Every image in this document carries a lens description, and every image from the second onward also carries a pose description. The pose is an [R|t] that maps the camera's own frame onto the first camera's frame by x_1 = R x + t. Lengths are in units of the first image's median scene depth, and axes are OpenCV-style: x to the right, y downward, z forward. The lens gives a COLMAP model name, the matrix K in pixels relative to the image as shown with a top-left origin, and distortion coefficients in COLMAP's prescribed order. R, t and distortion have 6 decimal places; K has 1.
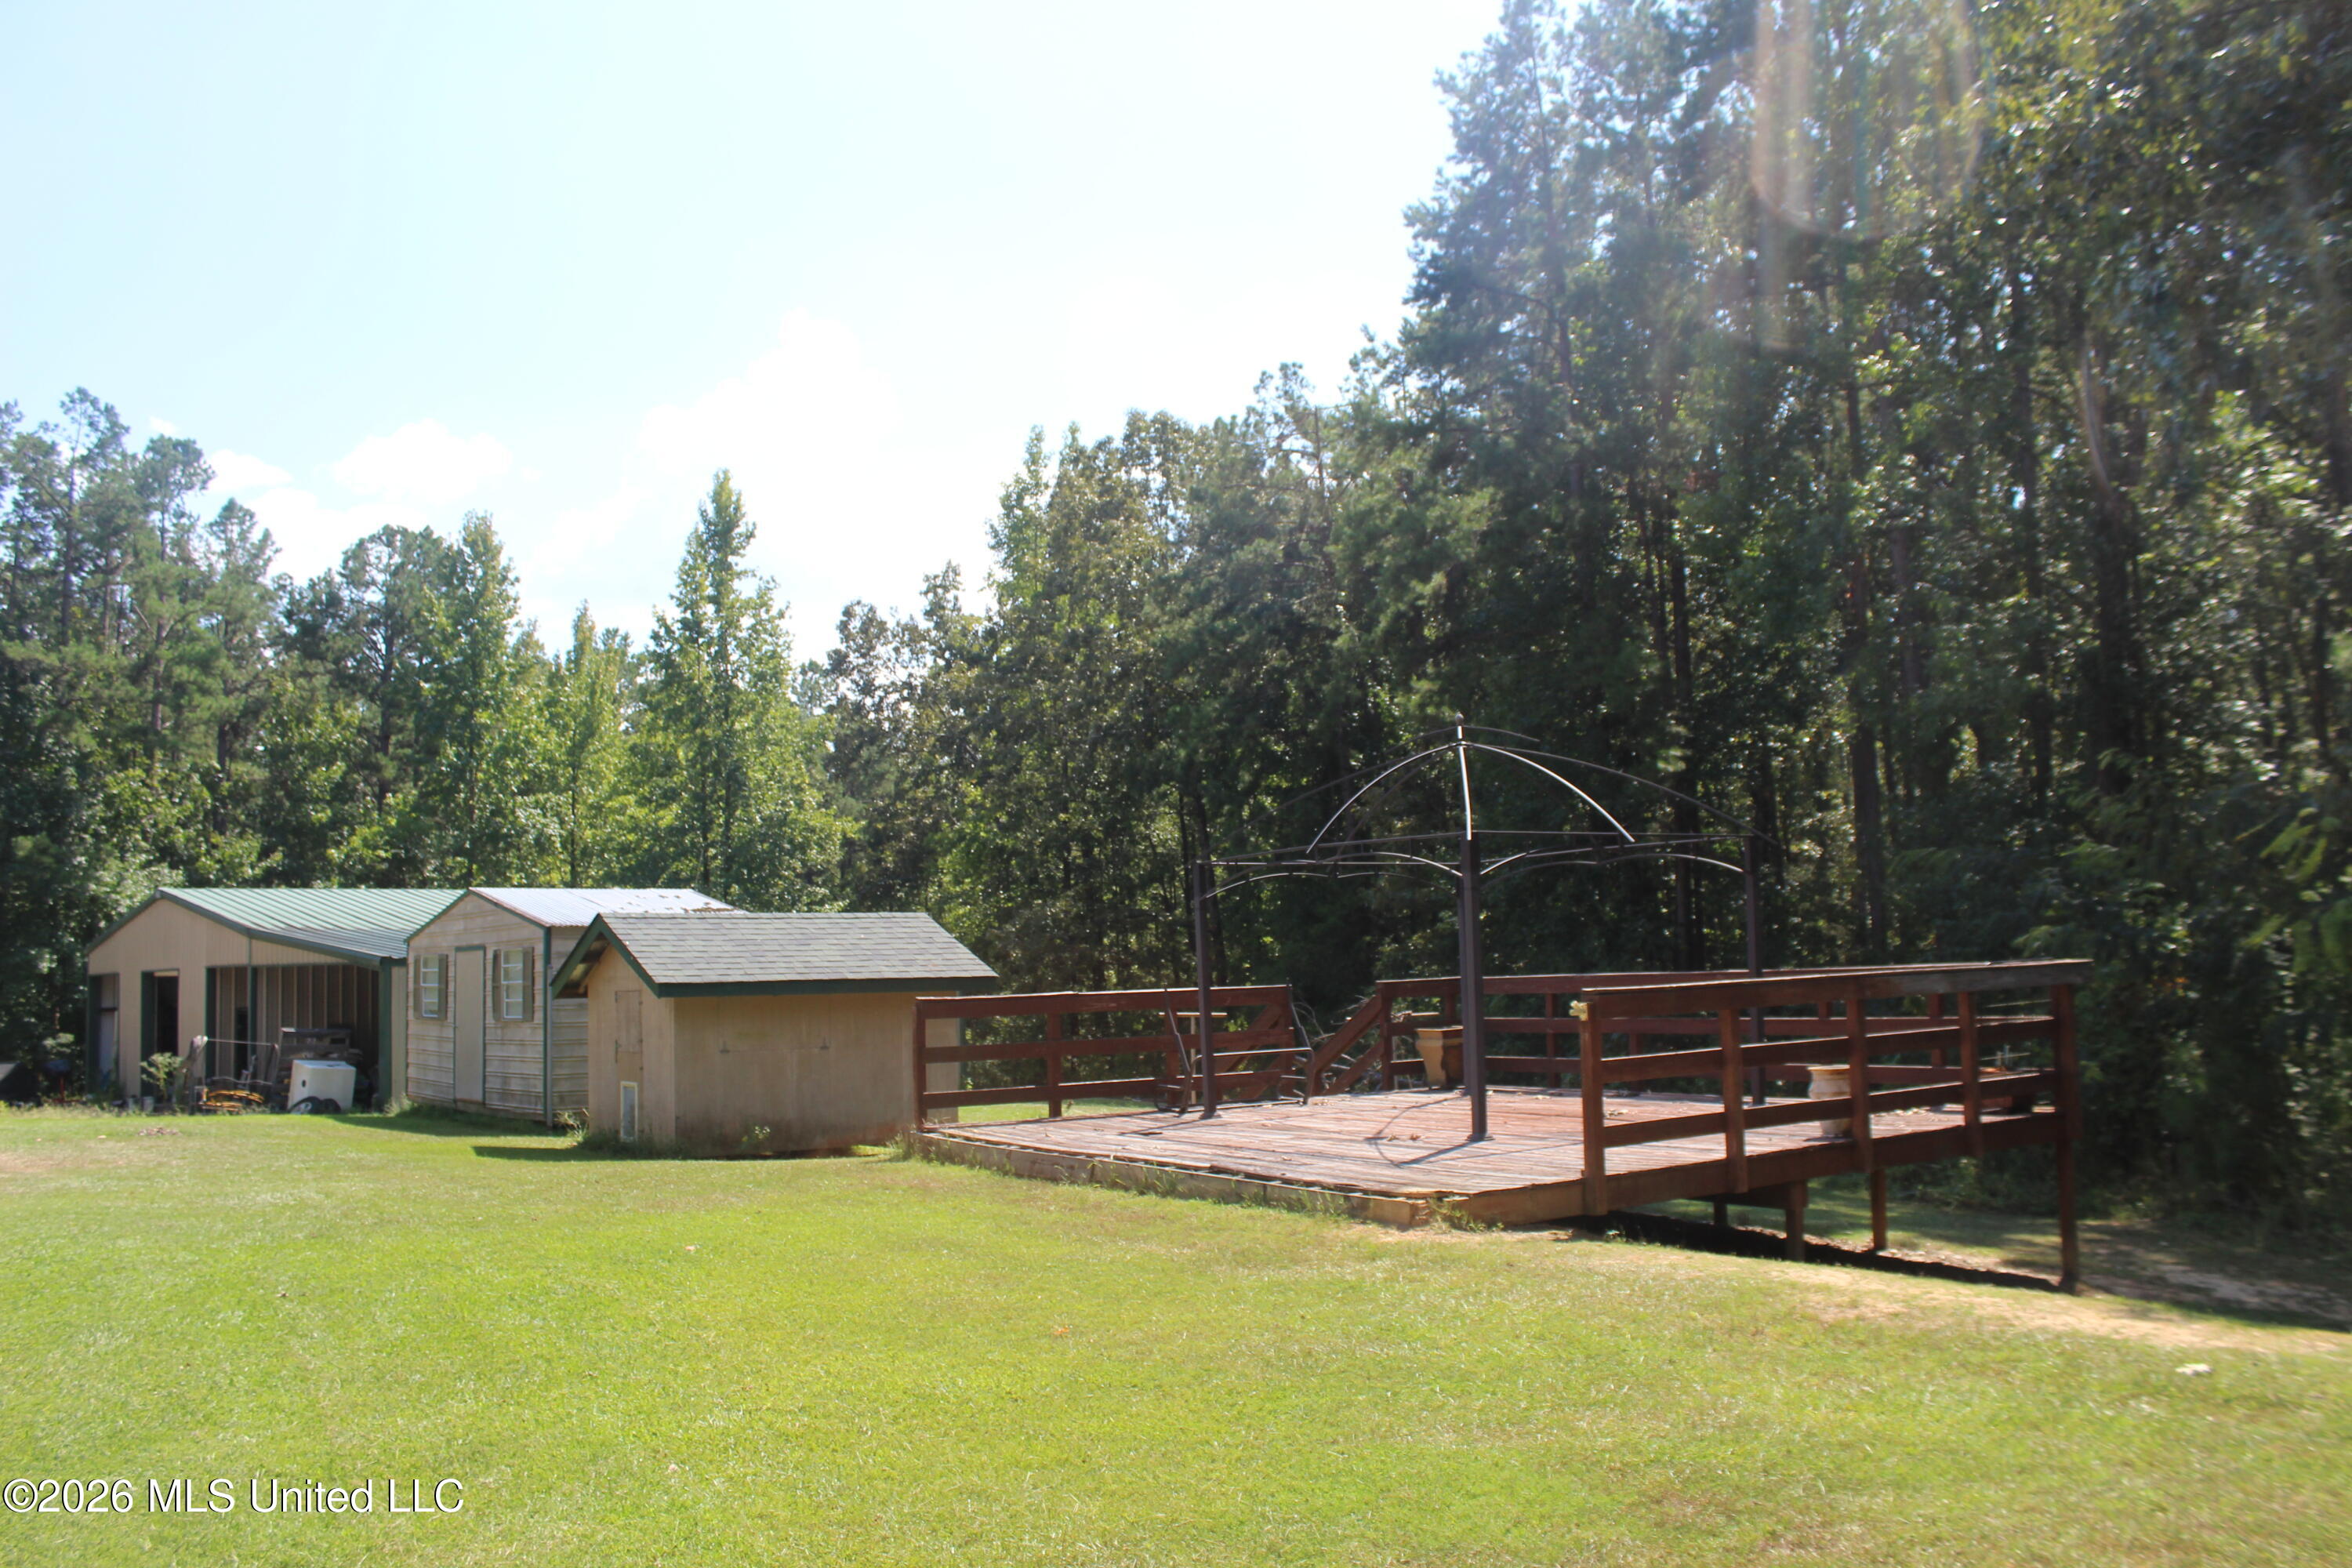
lens RADIAL K [[1942.9, 0, 1187.7], [0, 1942.9, 782.5], [0, 0, 1]] dist [-0.179207, 0.148989]
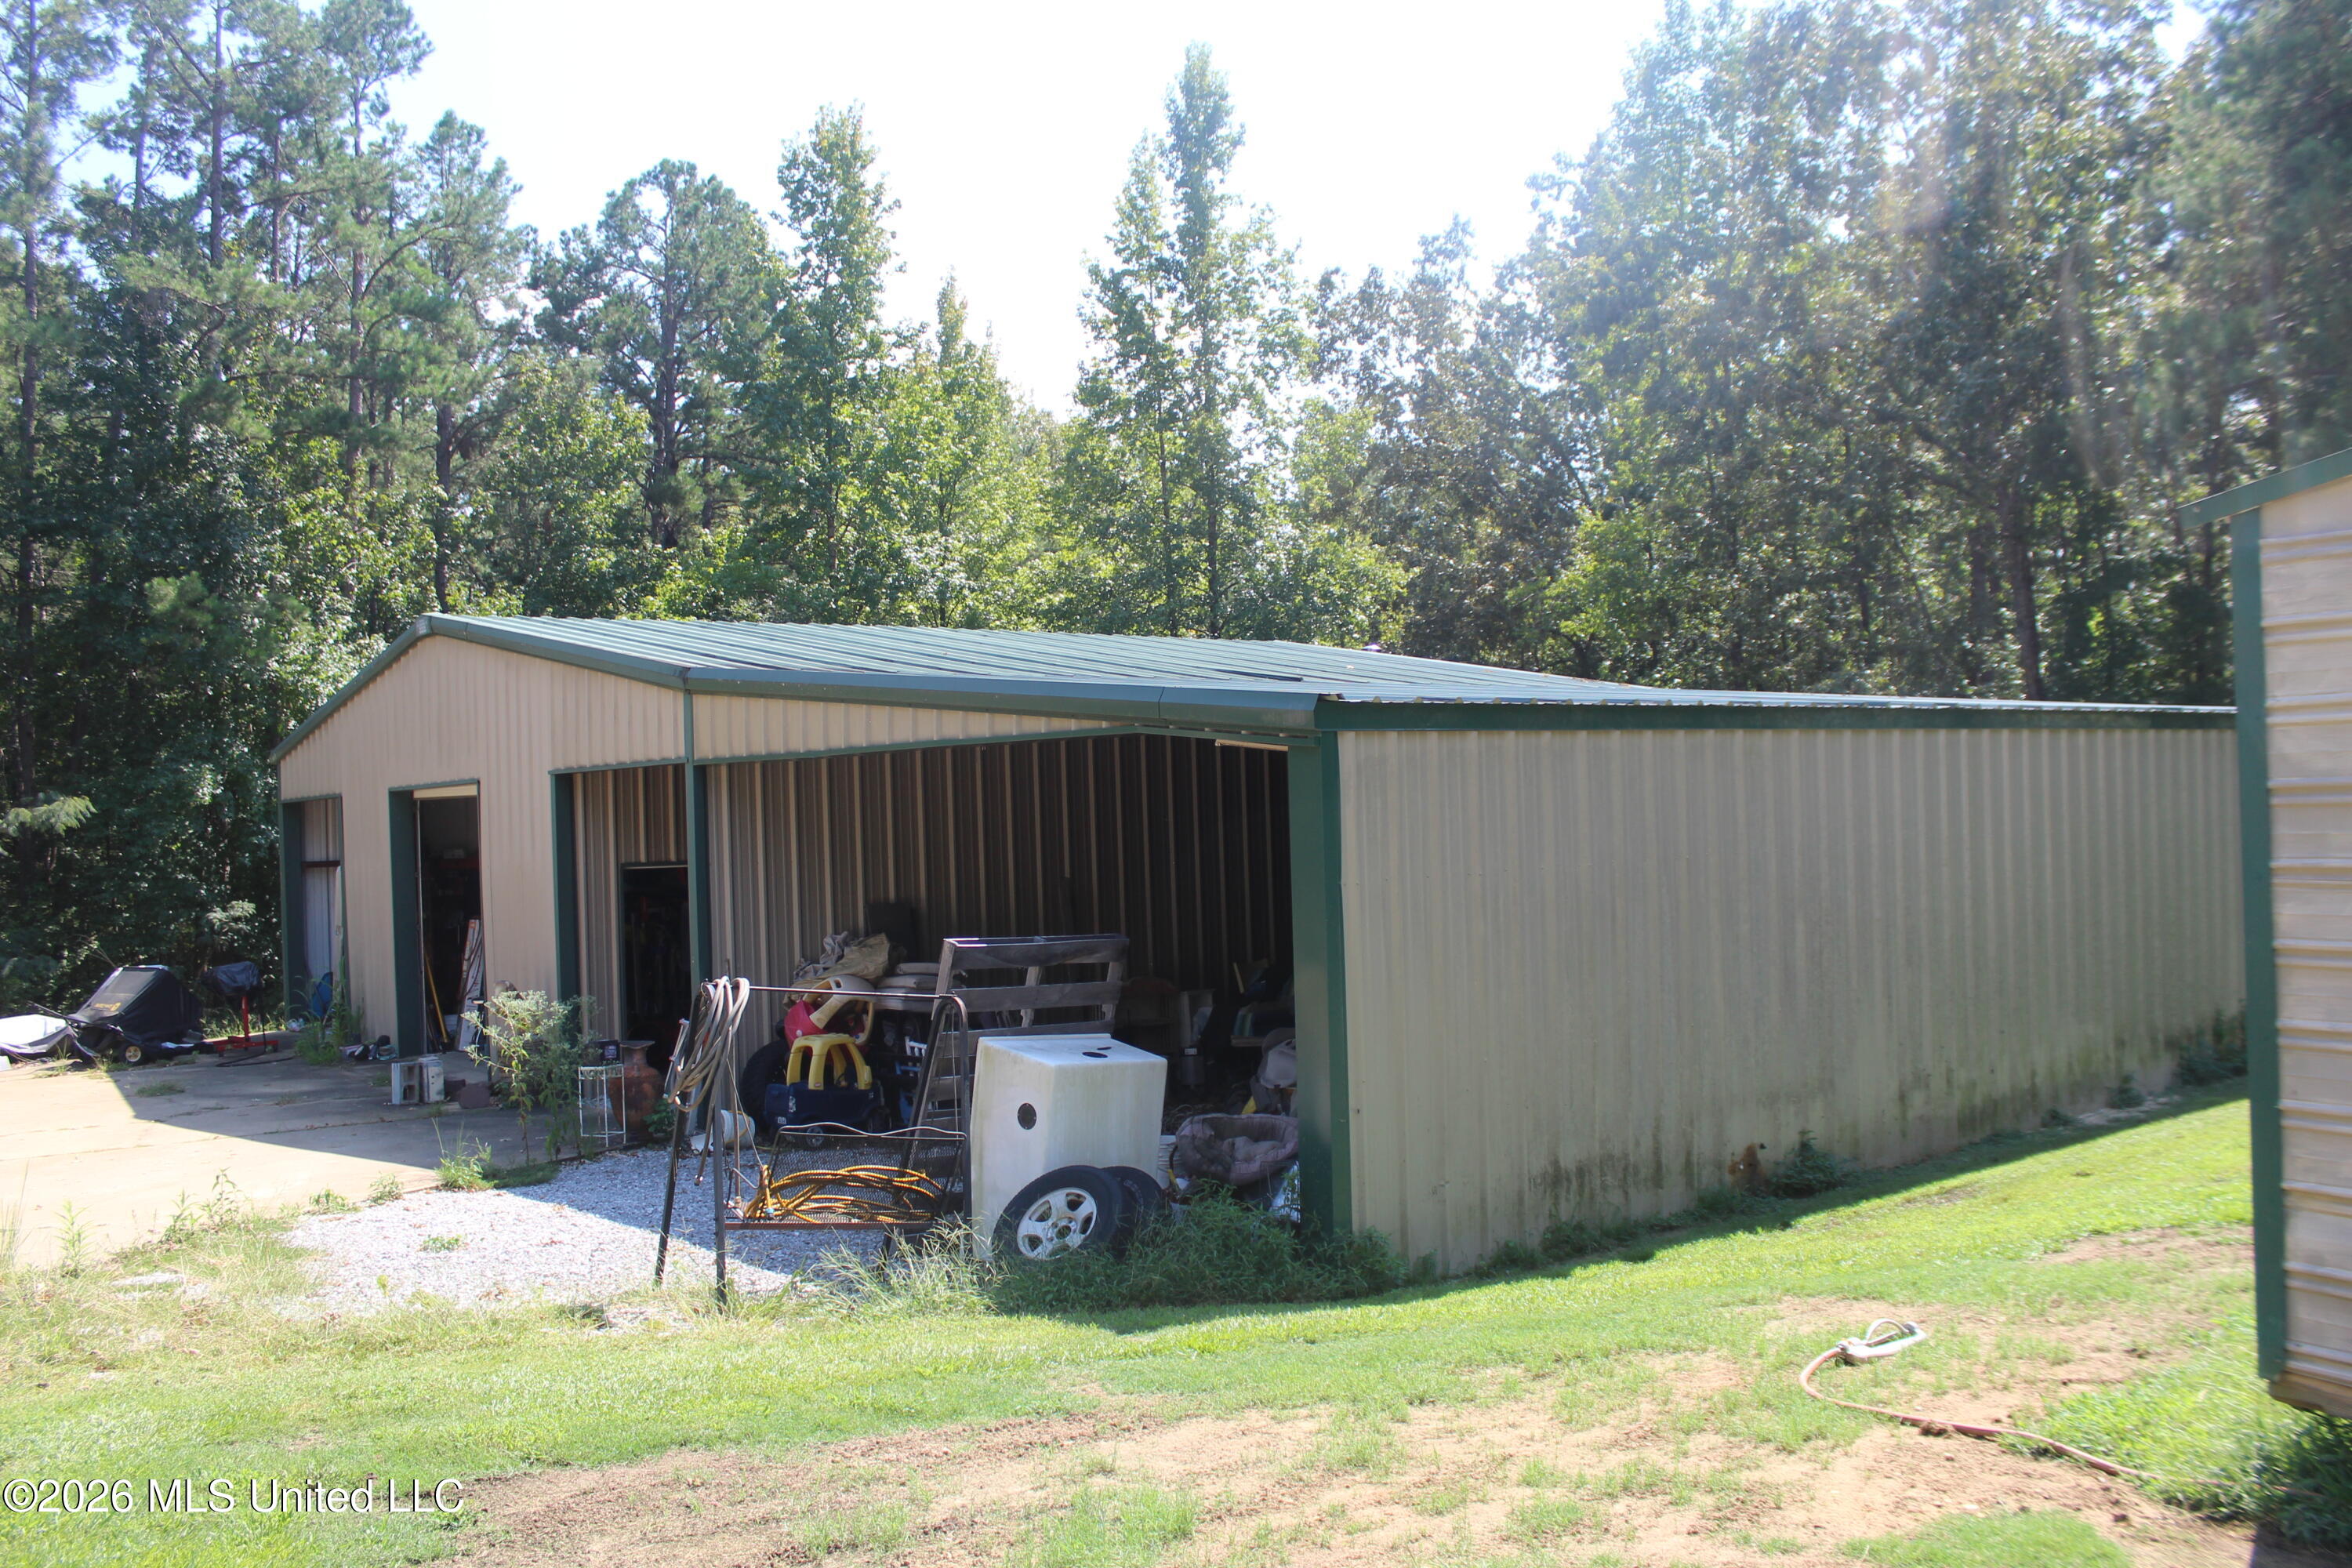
lens RADIAL K [[1942.9, 0, 1187.7], [0, 1942.9, 782.5], [0, 0, 1]] dist [-0.179207, 0.148989]
pose [[0.997869, -0.002468, -0.065205, -0.221393], [0.007854, 0.996562, 0.082481, 0.041946], [0.064777, -0.082818, 0.994457, 0.356268]]
